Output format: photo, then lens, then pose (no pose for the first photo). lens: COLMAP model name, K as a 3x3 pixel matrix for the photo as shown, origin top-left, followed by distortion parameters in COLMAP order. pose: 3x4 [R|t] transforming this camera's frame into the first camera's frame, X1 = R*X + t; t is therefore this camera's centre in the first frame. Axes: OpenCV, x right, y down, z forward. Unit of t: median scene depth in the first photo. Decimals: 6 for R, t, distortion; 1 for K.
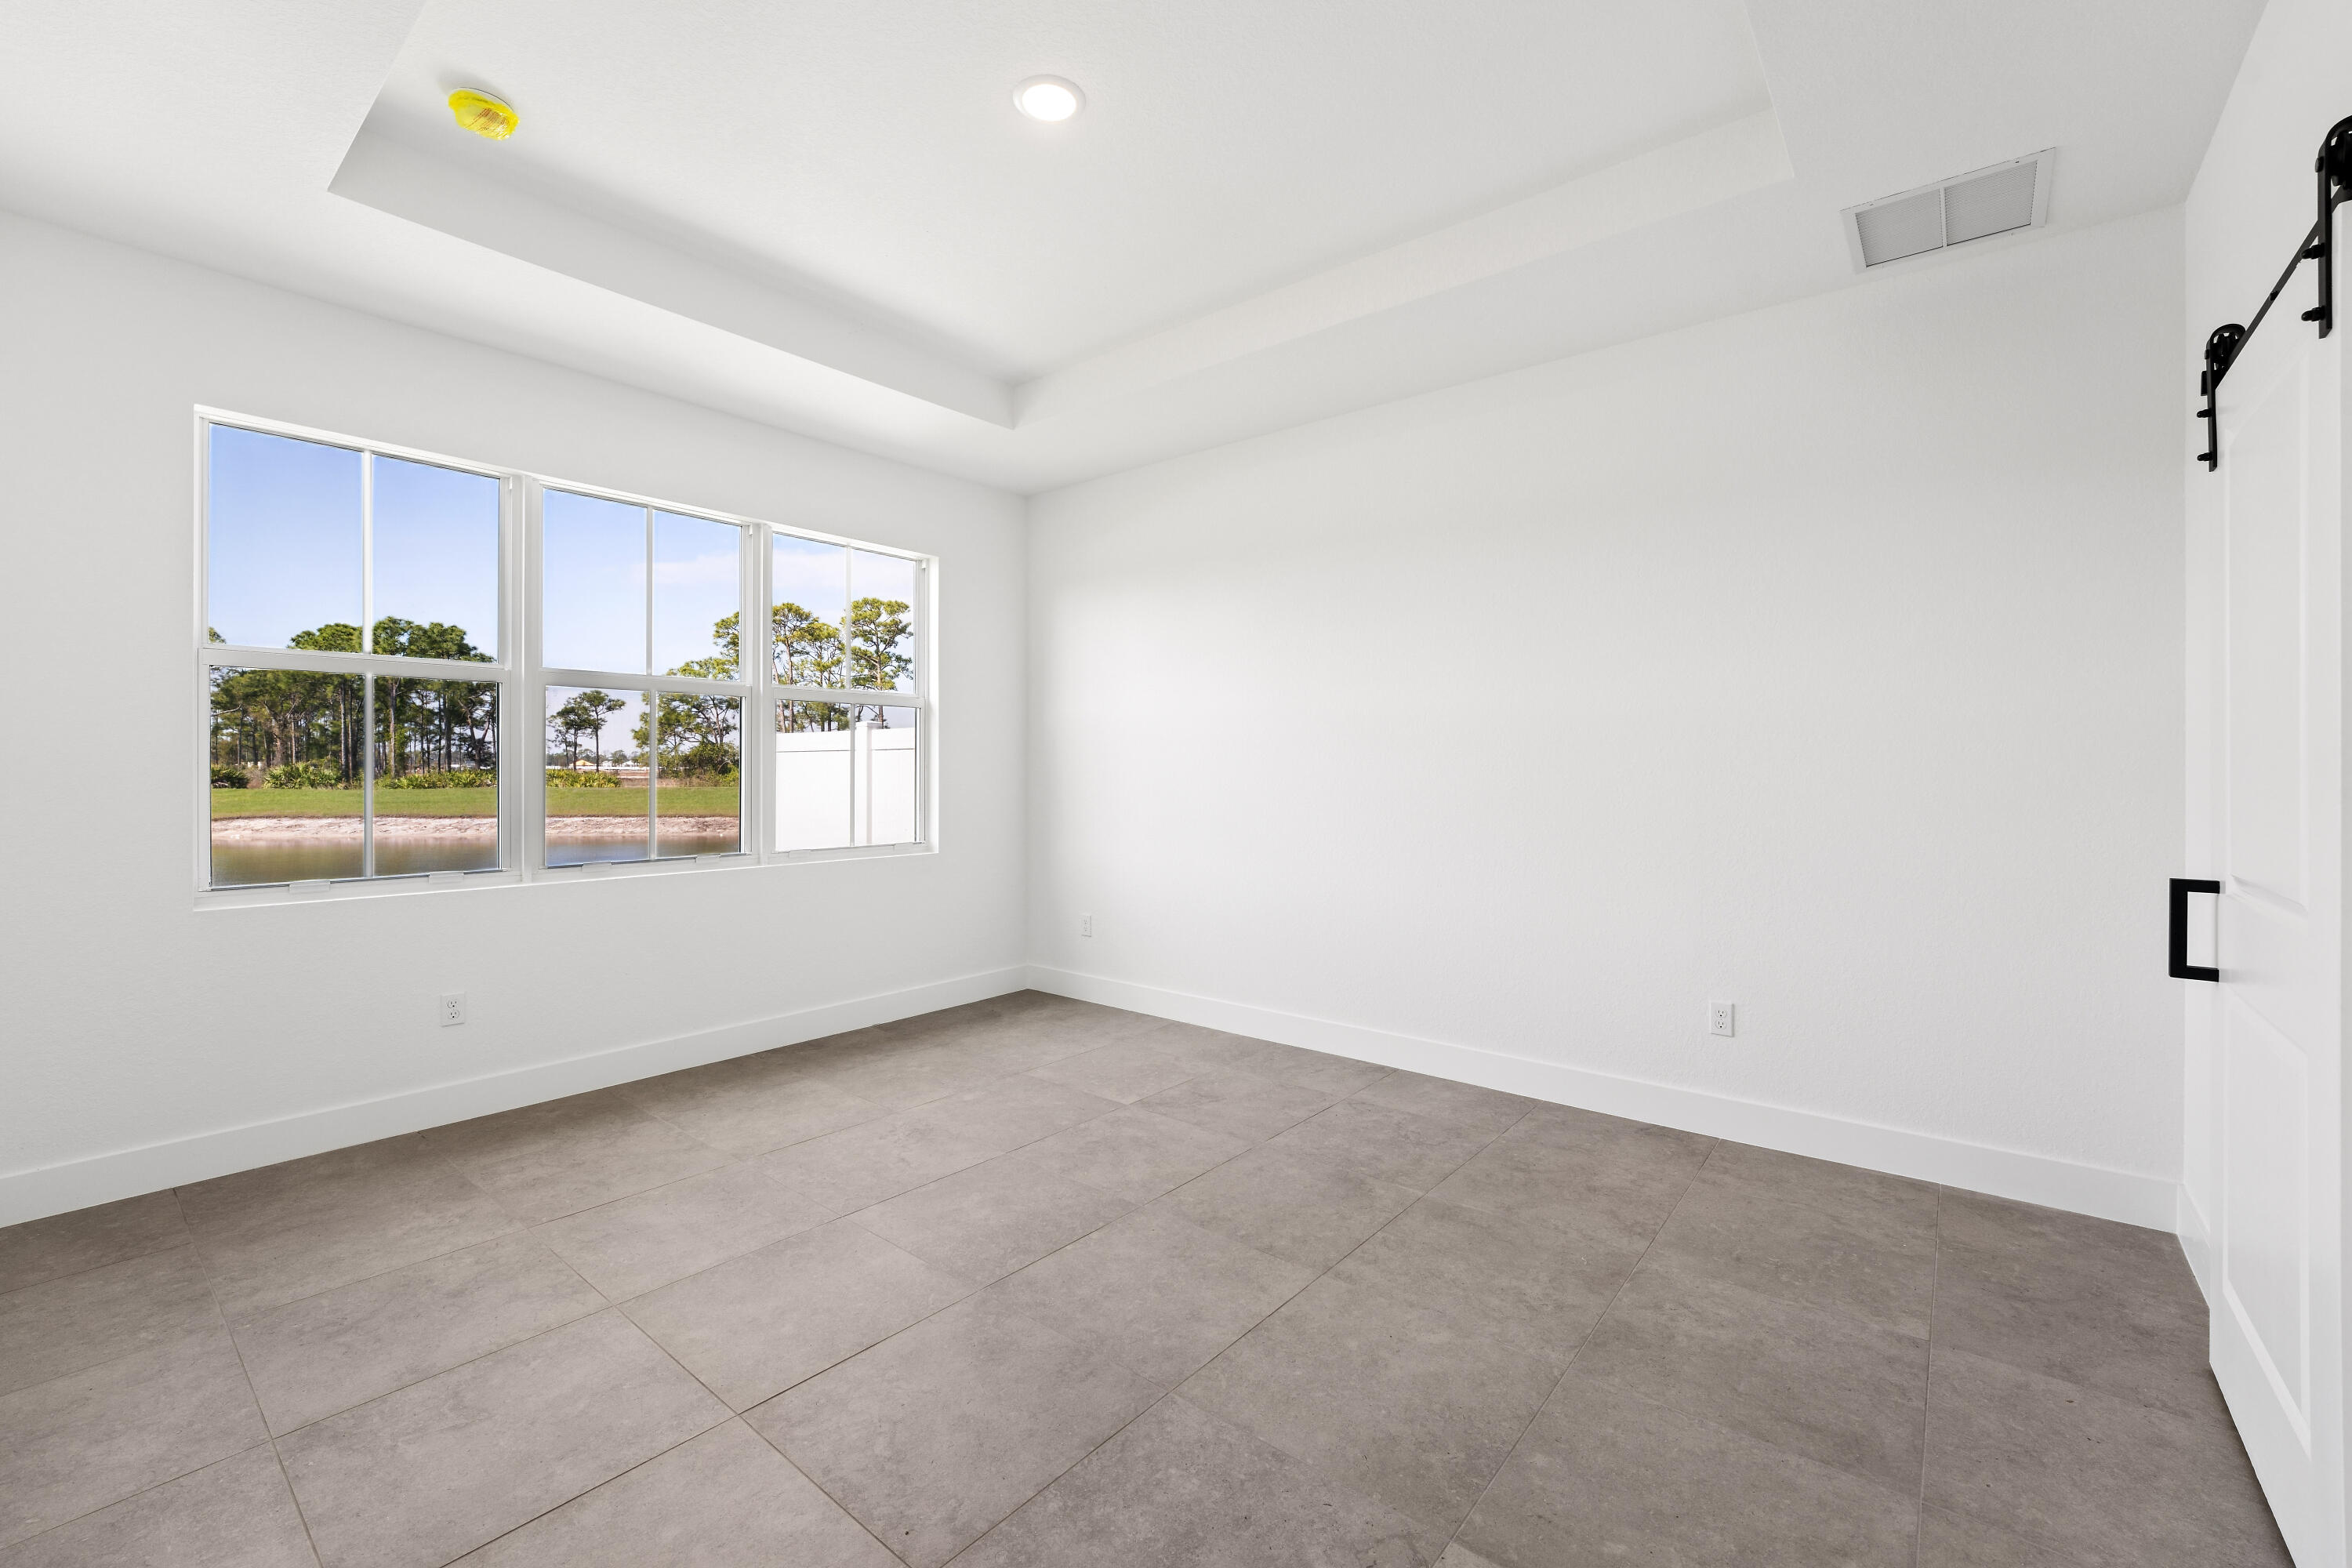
lens RADIAL K [[966.7, 0, 1178.1], [0, 966.7, 767.4], [0, 0, 1]] dist [-0.018333, 0.002170]
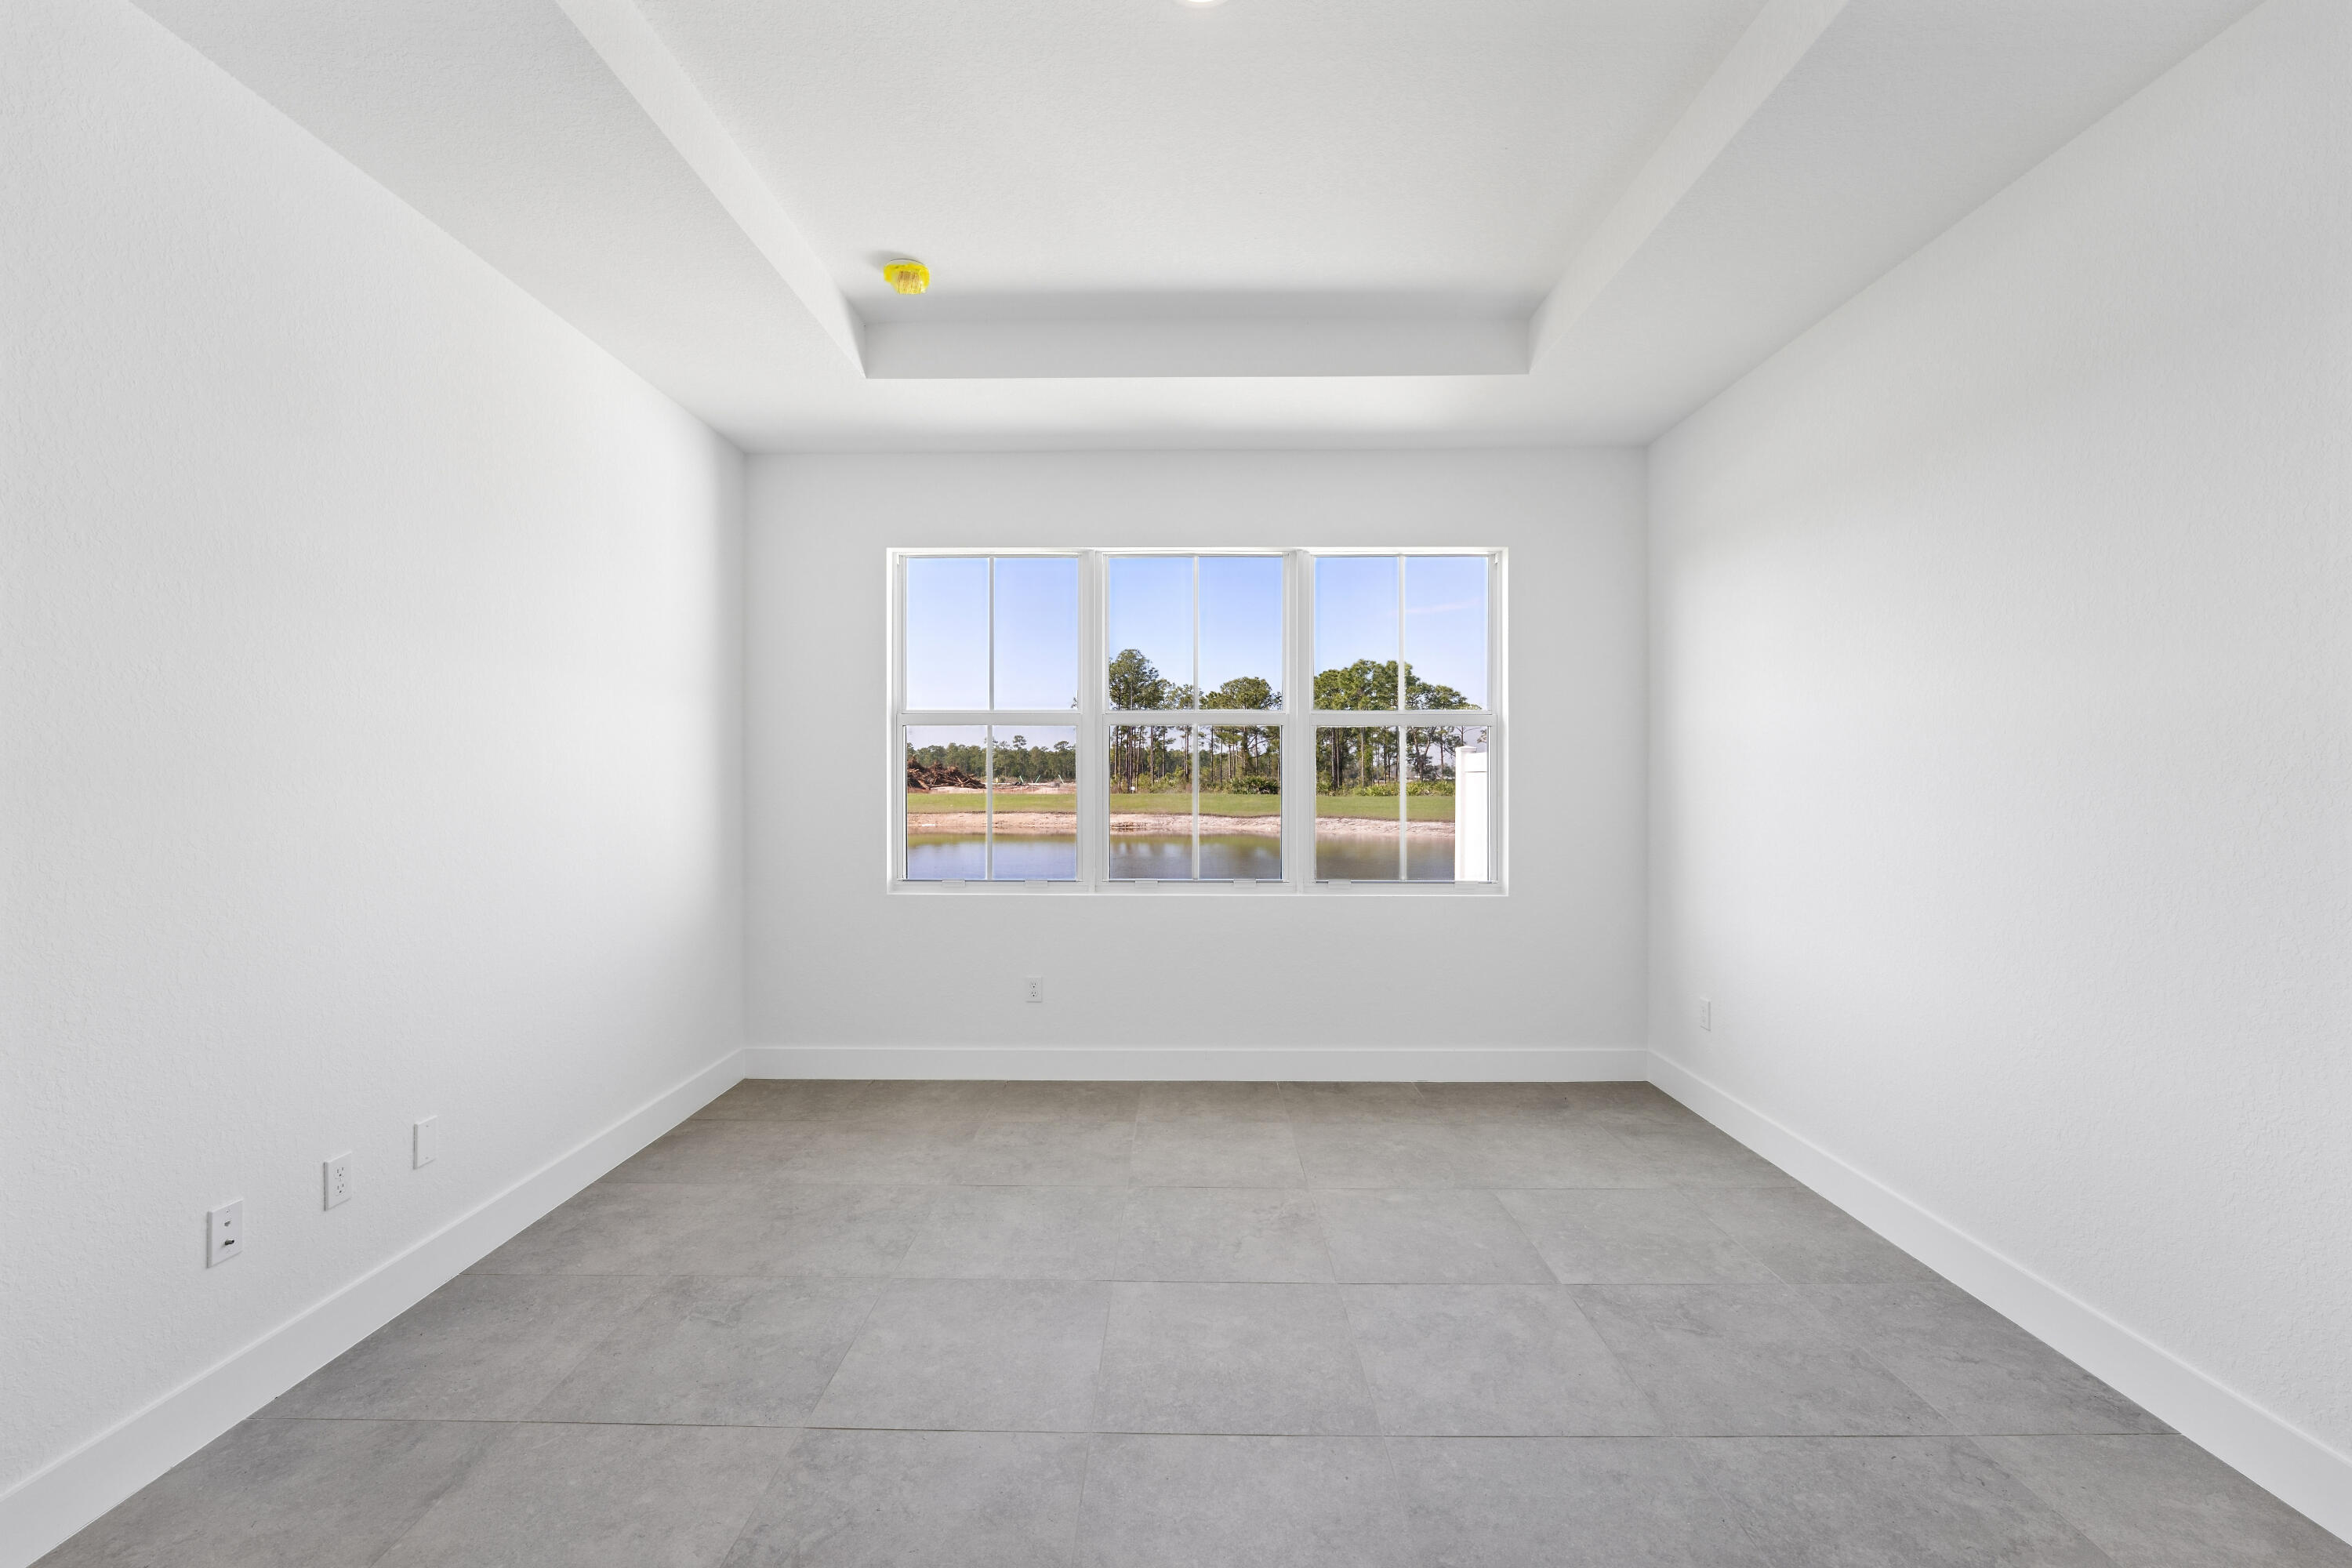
lens RADIAL K [[966.7, 0, 1178.1], [0, 966.7, 767.4], [0, 0, 1]] dist [-0.018333, 0.002170]
pose [[0.624120, -0.008458, -0.781282, 0.325225], [-0.000389, 0.999938, -0.011136, -0.020346], [0.781328, 0.007254, 0.624078, 0.341483]]
